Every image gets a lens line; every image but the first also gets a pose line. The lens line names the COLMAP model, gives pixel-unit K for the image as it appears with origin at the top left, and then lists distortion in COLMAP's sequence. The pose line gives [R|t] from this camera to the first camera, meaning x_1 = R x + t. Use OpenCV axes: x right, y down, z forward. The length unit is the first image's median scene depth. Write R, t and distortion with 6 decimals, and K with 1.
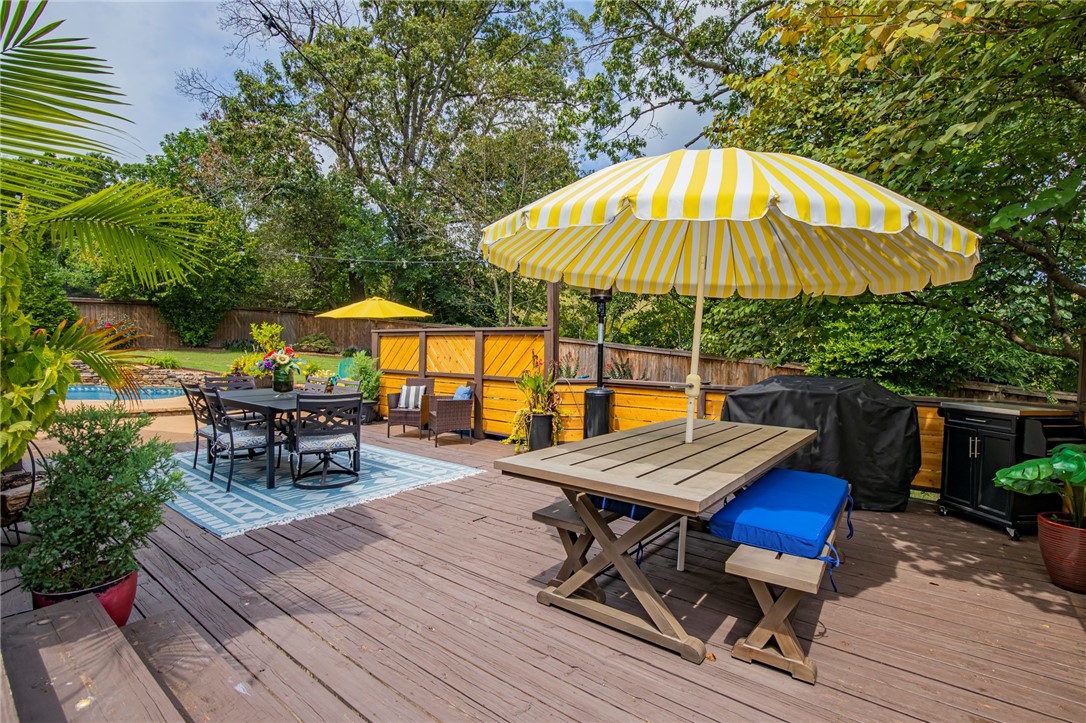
lens RADIAL K [[508.9, 0, 543.3], [0, 508.9, 354.1], [0, 0, 1]] dist [-0.013677, 0.001082]
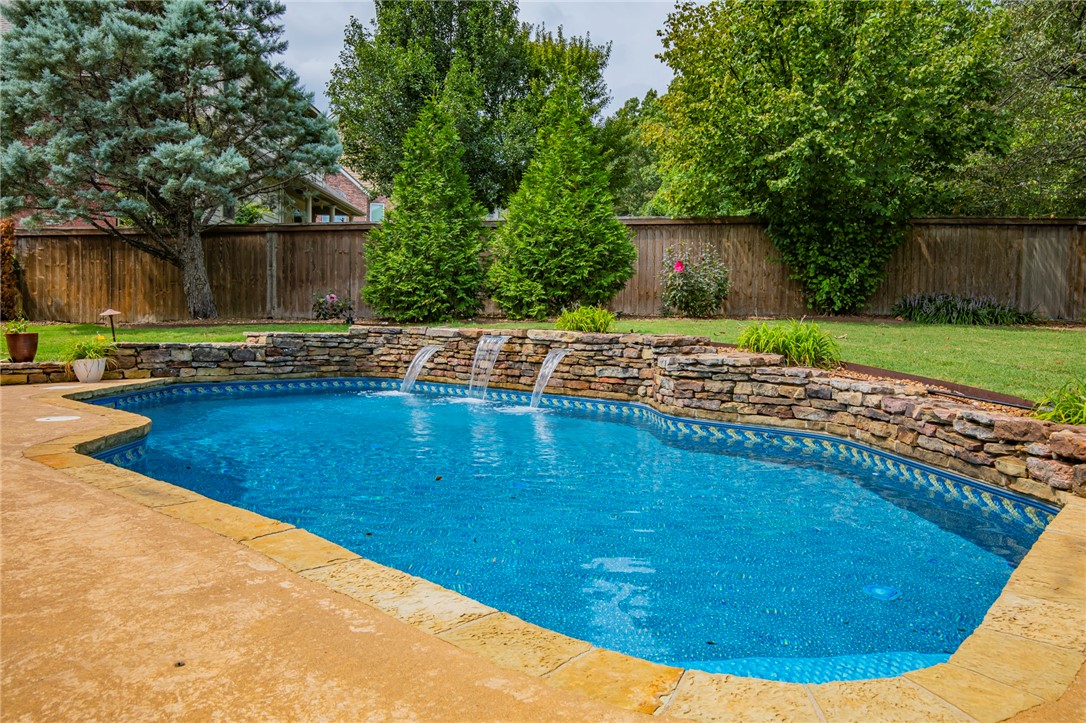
lens RADIAL K [[772.7, 0, 545.8], [0, 772.7, 359.3], [0, 0, 1]] dist [0.037304, 0.001799]
pose [[0.610237, 0.036637, -0.791371, -0.326679], [-0.018930, 0.999319, 0.031667, 0.009424], [0.791992, -0.004344, 0.610516, 0.413154]]
